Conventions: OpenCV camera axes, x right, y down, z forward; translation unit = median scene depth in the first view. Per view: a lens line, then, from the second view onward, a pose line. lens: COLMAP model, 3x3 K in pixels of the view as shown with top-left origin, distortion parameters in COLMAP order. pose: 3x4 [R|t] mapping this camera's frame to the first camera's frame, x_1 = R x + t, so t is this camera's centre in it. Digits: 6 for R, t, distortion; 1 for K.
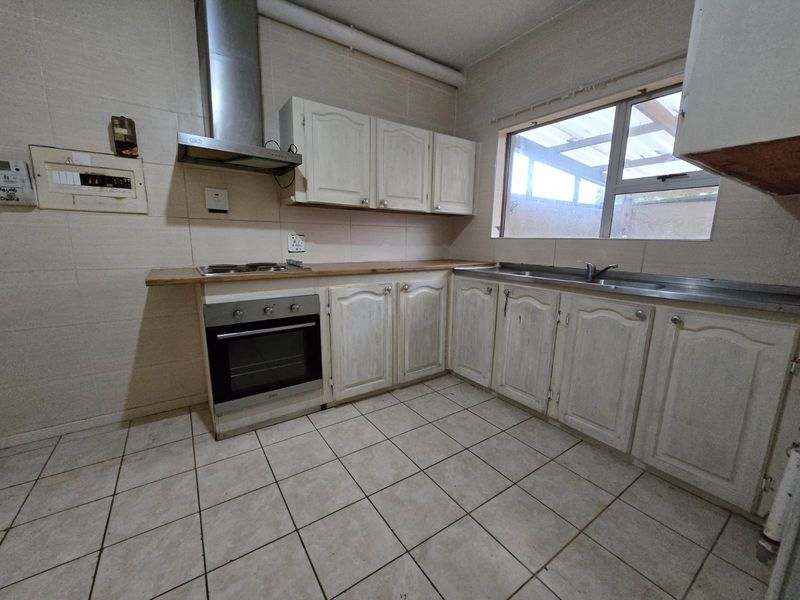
lens RADIAL K [[325.0, 0, 400.0], [0, 325.0, 300.0], [0, 0, 1]] dist [-0.000256, -0.000182]
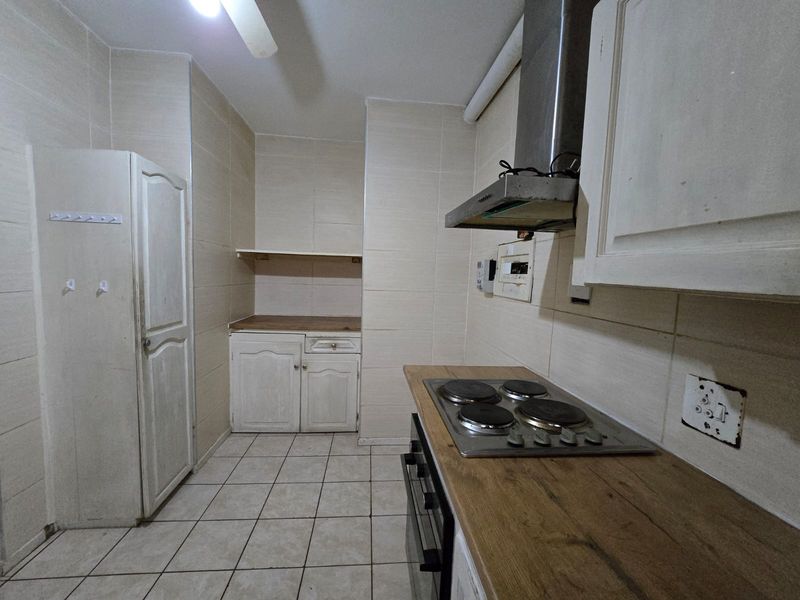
lens RADIAL K [[325.0, 0, 400.0], [0, 325.0, 300.0], [0, 0, 1]] dist [-0.000256, -0.000182]
pose [[-0.480579, 0.039080, -0.876080, 0.106545], [-0.204397, 0.966501, 0.155237, -0.304741], [0.852799, 0.253672, -0.456492, 1.007459]]
